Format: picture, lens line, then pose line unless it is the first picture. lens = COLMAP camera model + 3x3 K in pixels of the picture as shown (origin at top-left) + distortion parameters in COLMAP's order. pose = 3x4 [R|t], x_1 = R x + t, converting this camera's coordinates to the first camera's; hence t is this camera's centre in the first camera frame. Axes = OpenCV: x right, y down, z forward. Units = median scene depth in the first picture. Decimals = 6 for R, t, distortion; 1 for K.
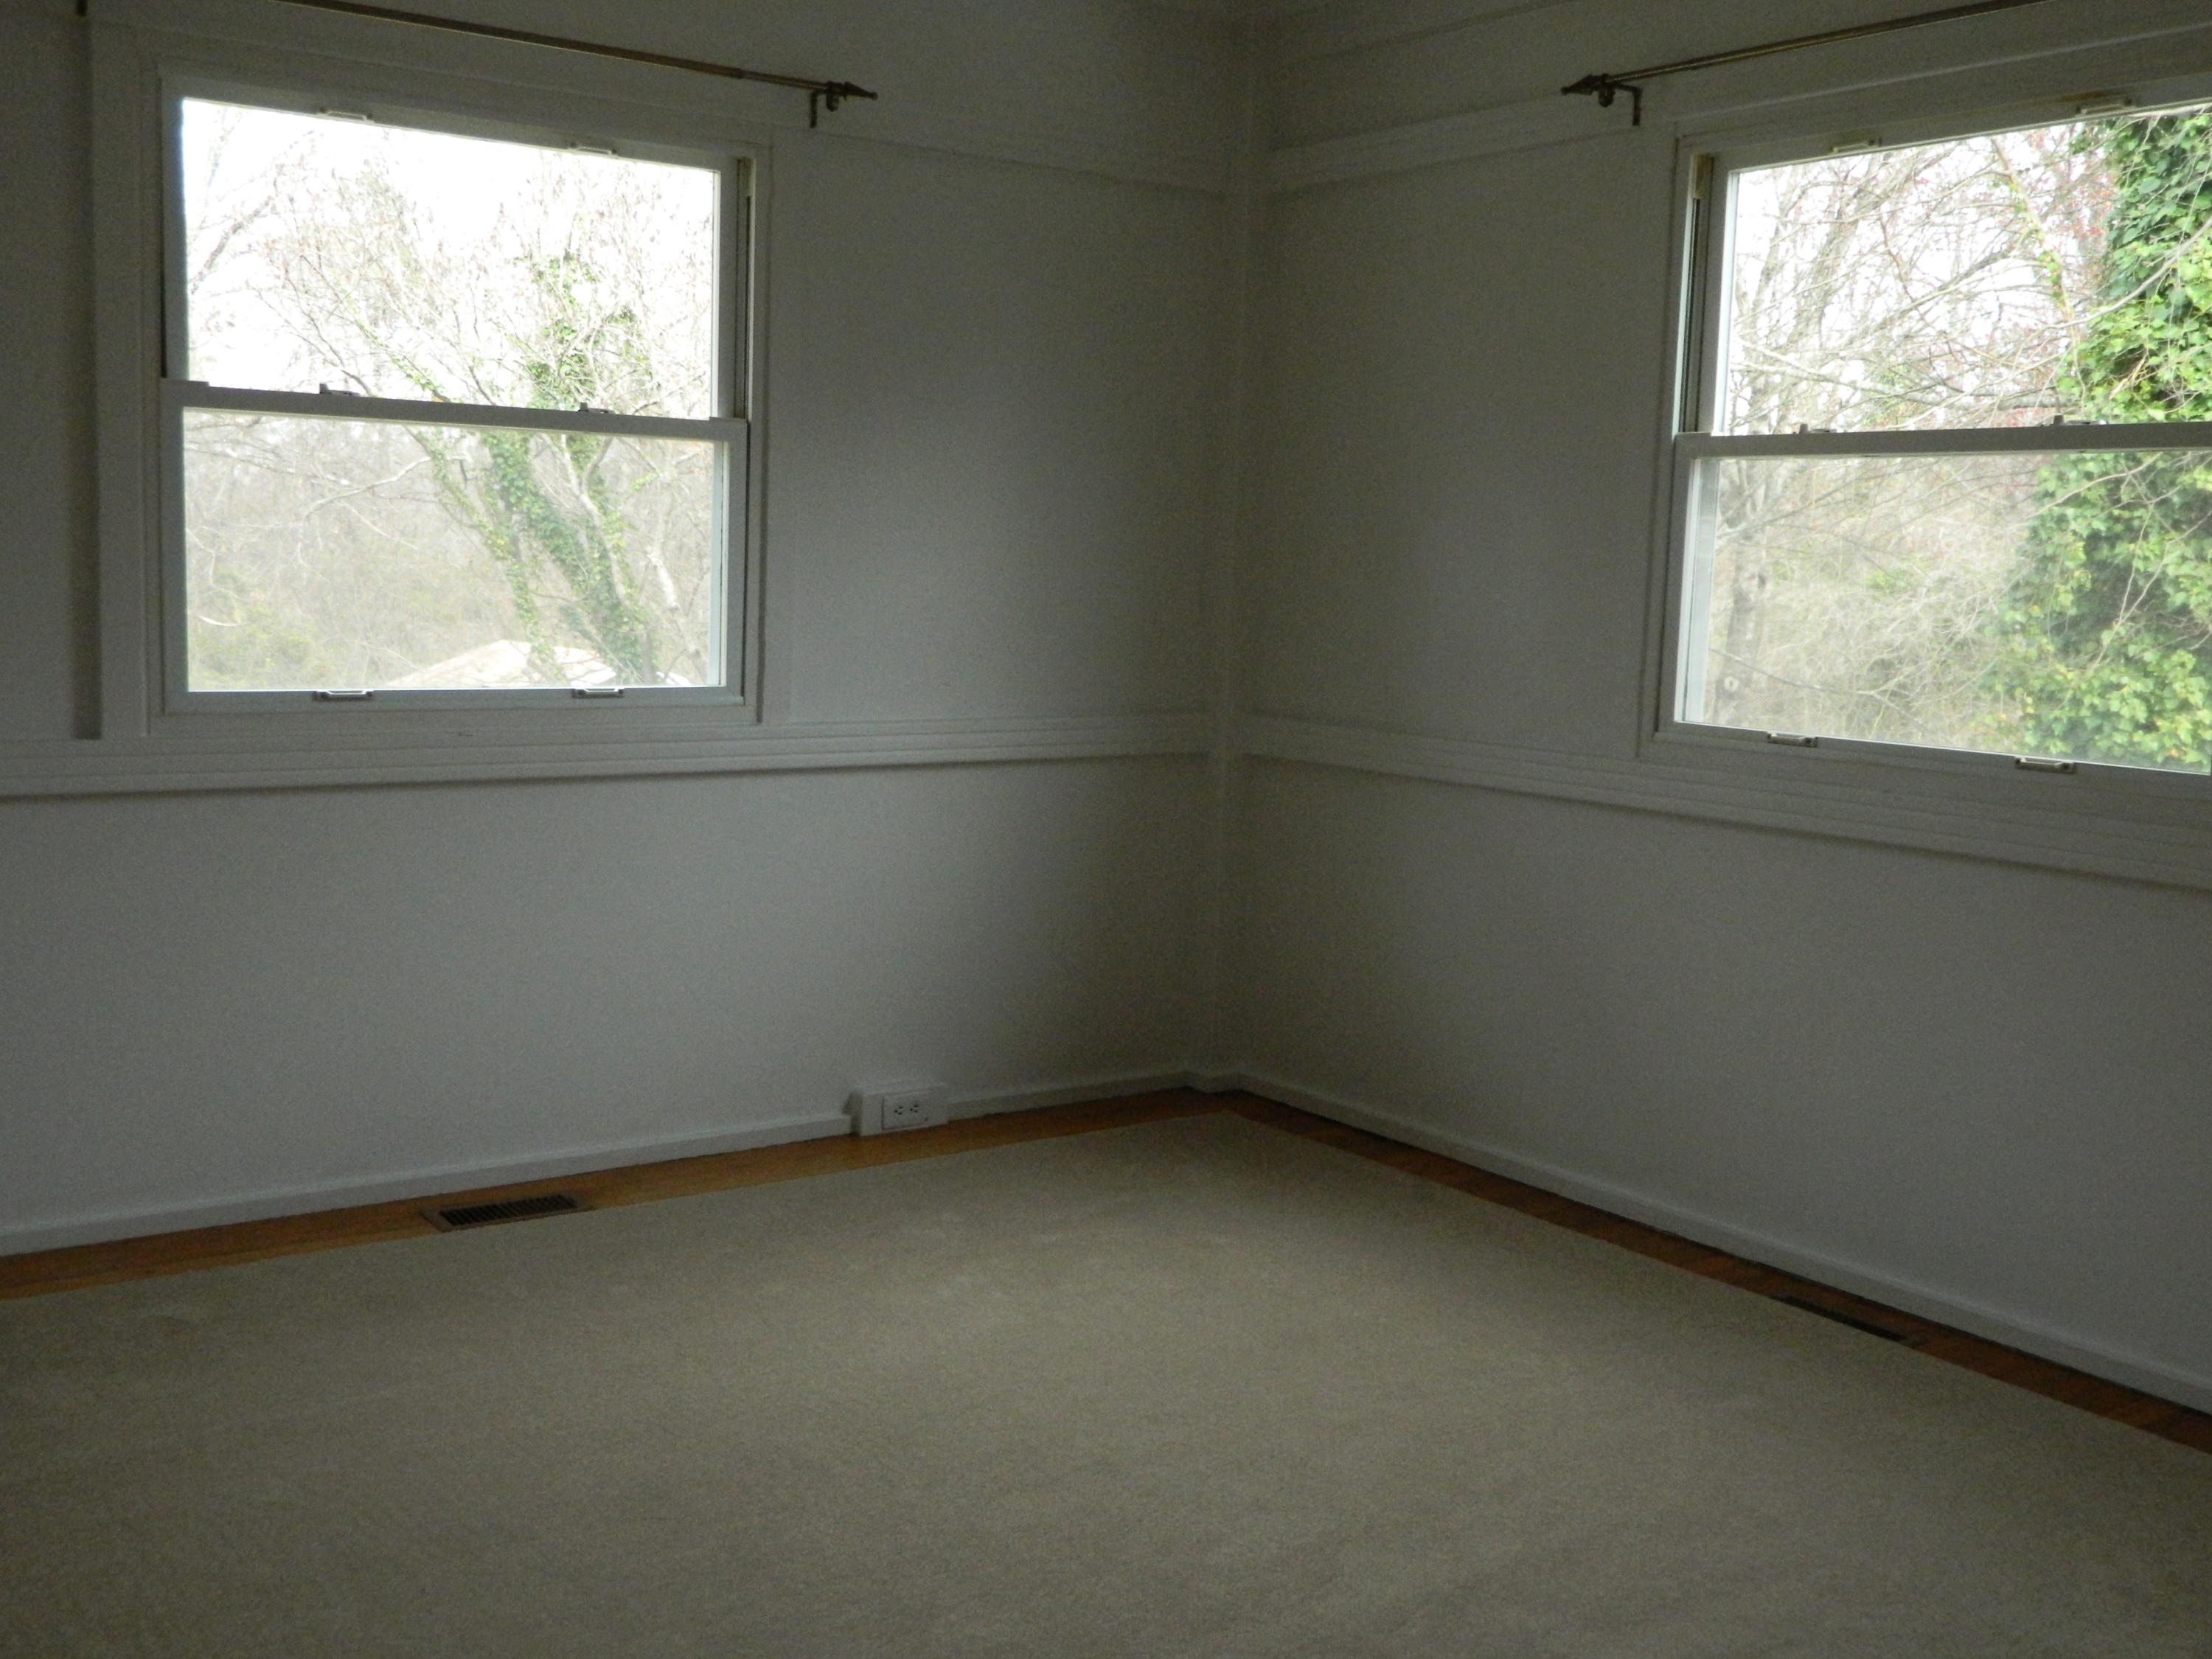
lens RADIAL K [[2258.4, 0, 1102.8], [0, 2258.4, 827.9], [0, 0, 1]] dist [-0.009071, 0.000000]
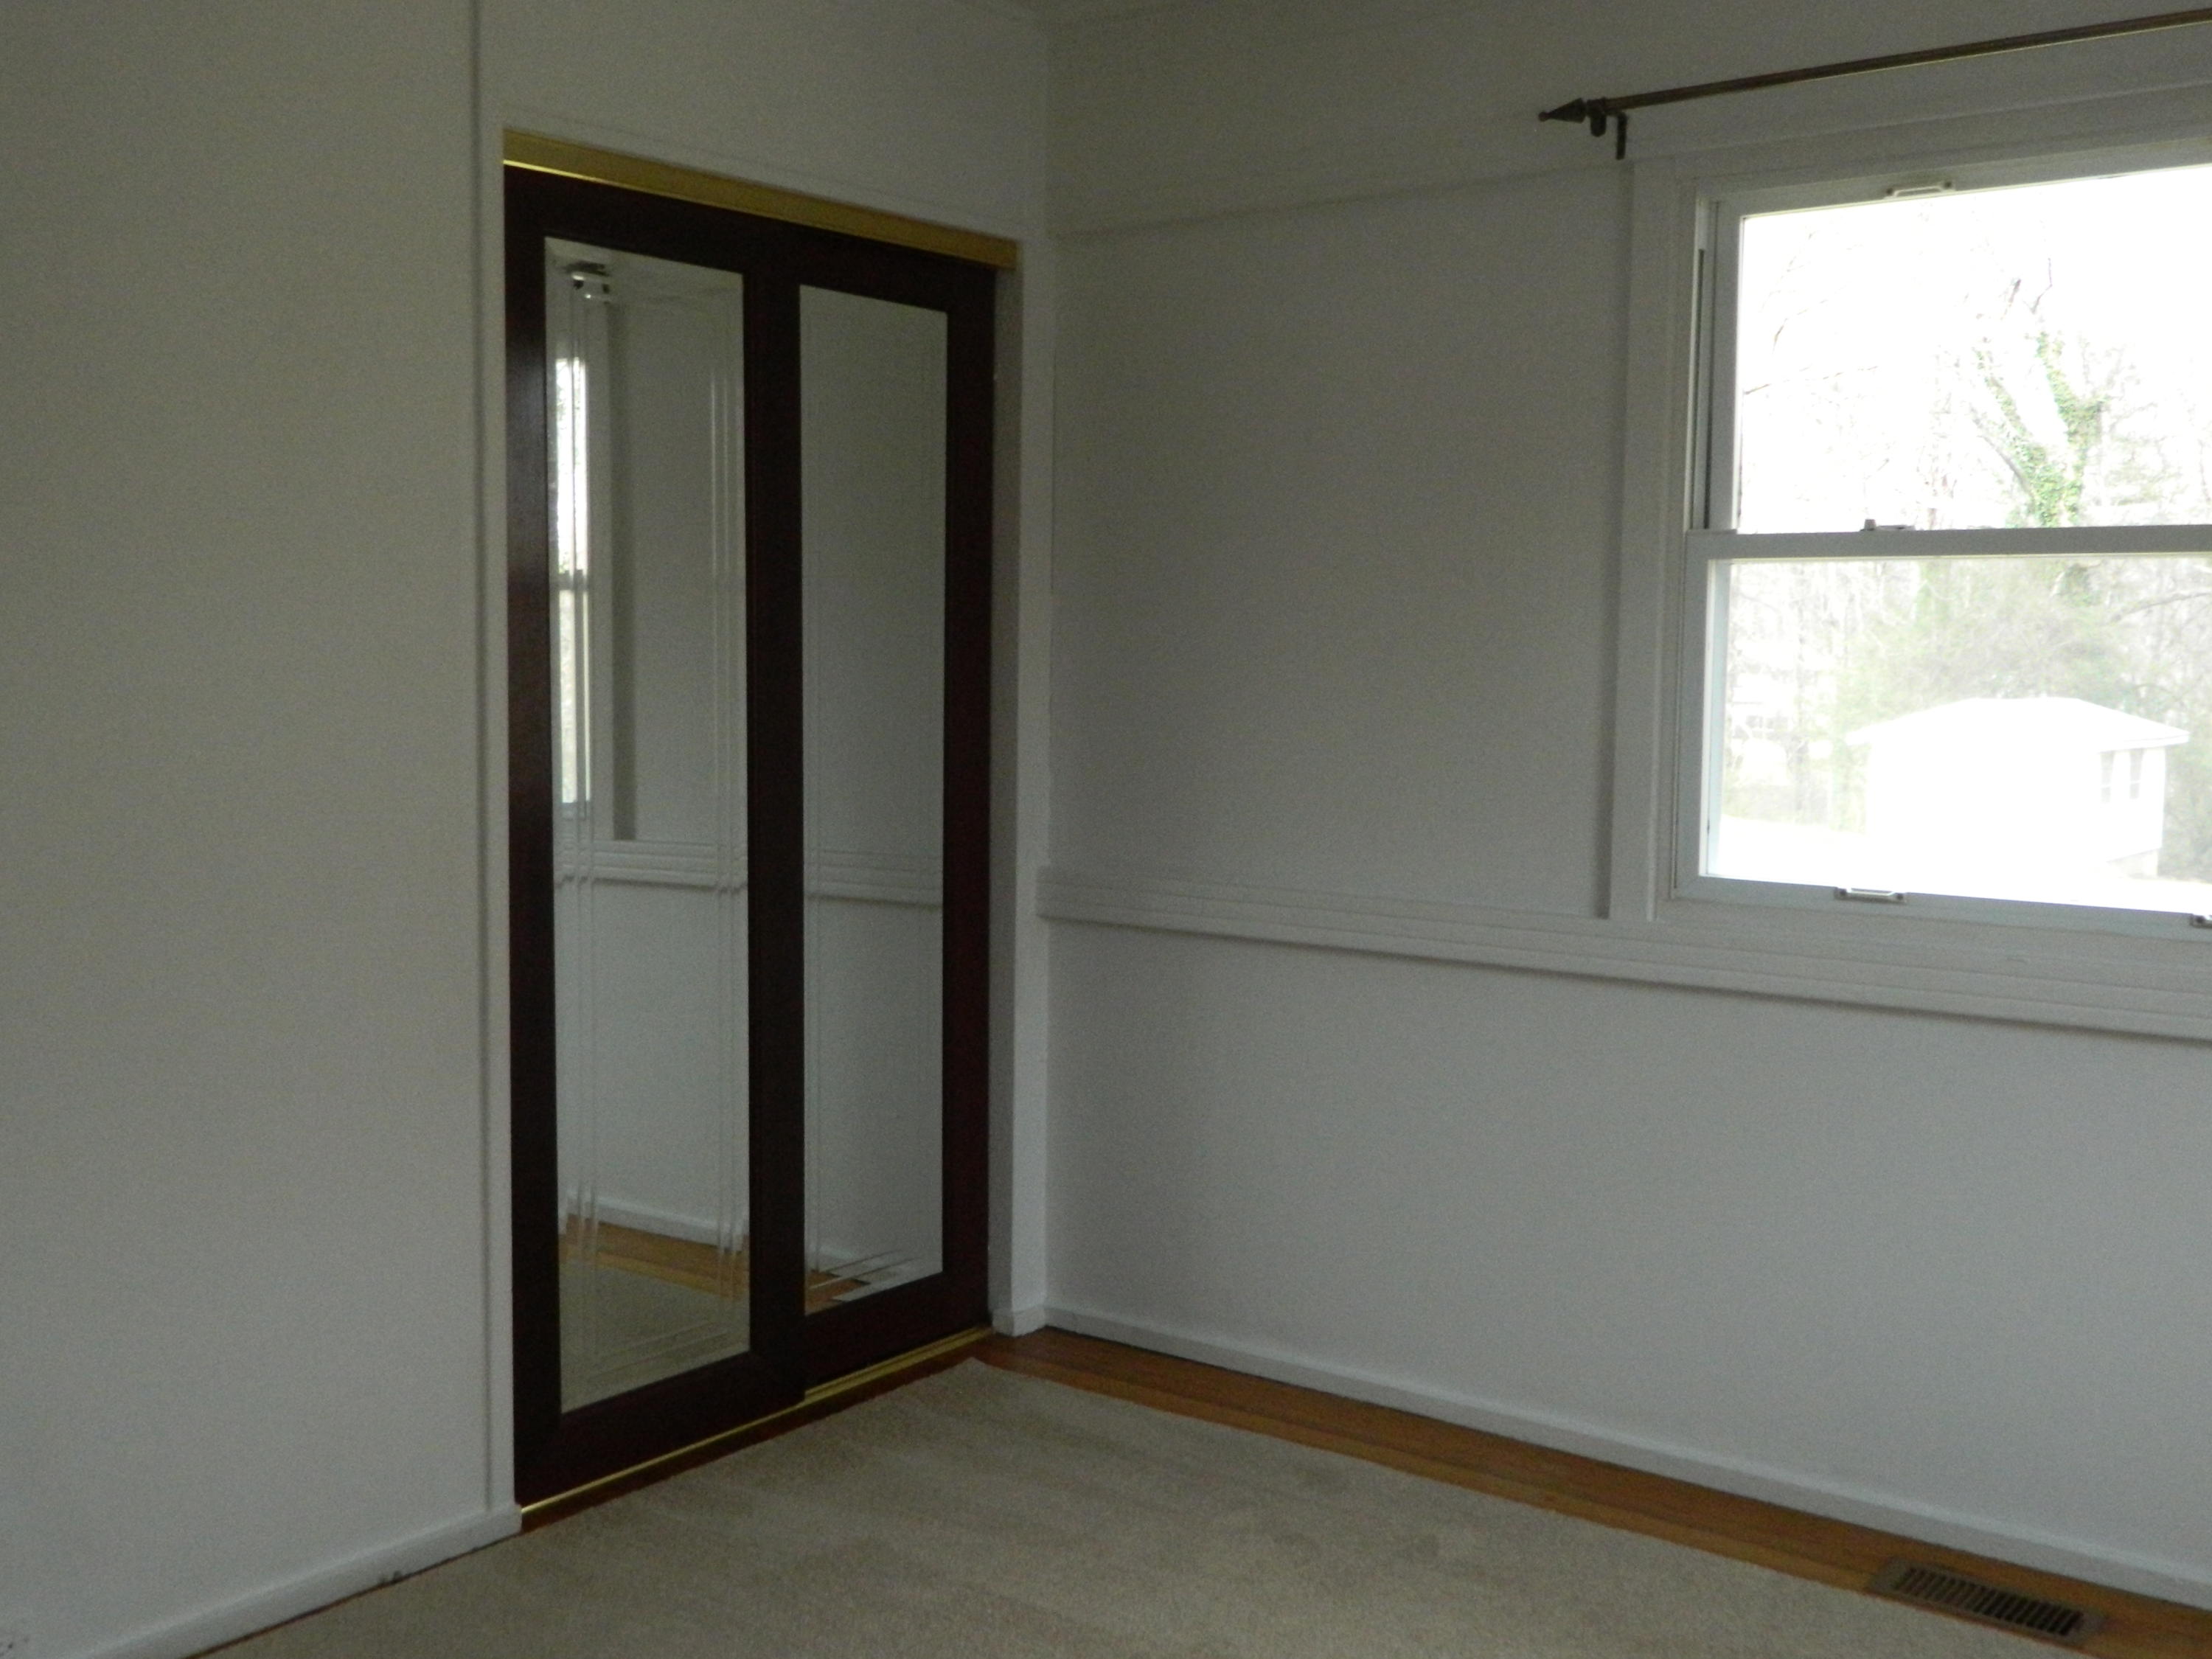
lens RADIAL K [[2258.4, 0, 1104.5], [0, 2258.4, 830.5], [0, 0, 1]] dist [-0.009071, 0.000000]
pose [[0.284368, 0.044844, -0.957666, 0.377507], [-0.121669, 0.992517, 0.010347, -0.058300], [0.950964, 0.113576, 0.287696, 0.512115]]
